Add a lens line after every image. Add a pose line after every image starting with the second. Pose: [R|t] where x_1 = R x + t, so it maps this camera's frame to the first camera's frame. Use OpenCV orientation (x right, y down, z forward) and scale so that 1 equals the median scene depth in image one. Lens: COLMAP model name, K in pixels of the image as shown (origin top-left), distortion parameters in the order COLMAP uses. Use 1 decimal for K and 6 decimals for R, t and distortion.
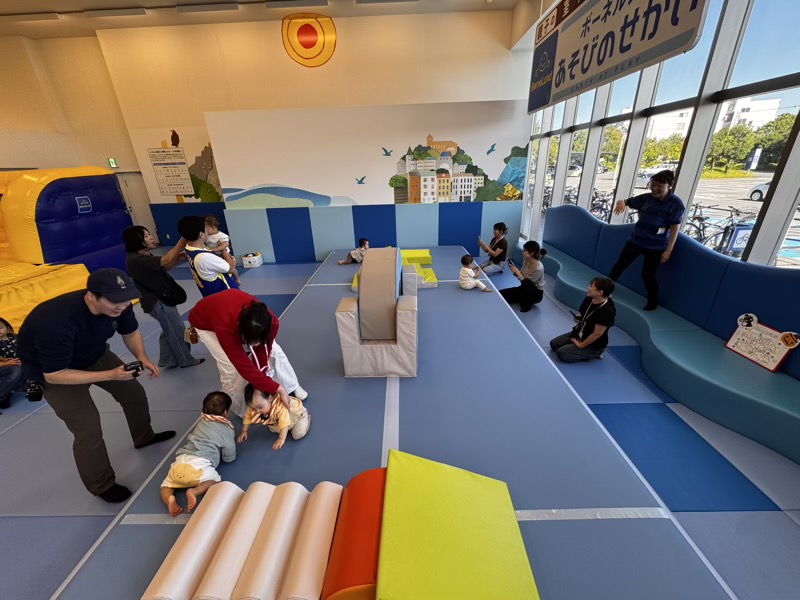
lens RADIAL K [[314.8, 0, 398.4], [0, 314.8, 303.4], [0, 0, 1]] dist [-0.018702, -0.000128]
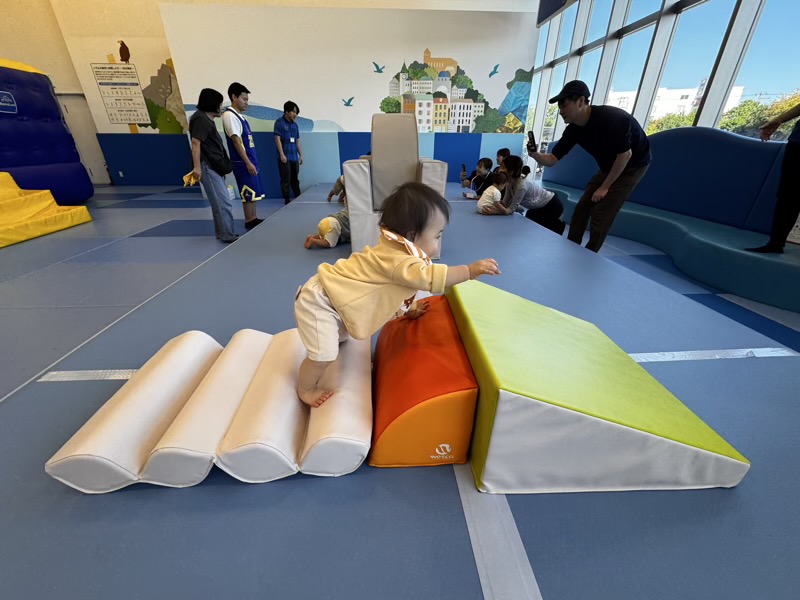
lens RADIAL K [[314.8, 0, 401.2], [0, 314.8, 301.9], [0, 0, 1]] dist [-0.018702, -0.000128]
pose [[0.996705, 0.000009, 0.081109, -0.041968], [-0.005362, 0.997819, 0.065789, 0.111518], [-0.080932, -0.066007, 0.994532, 0.076213]]
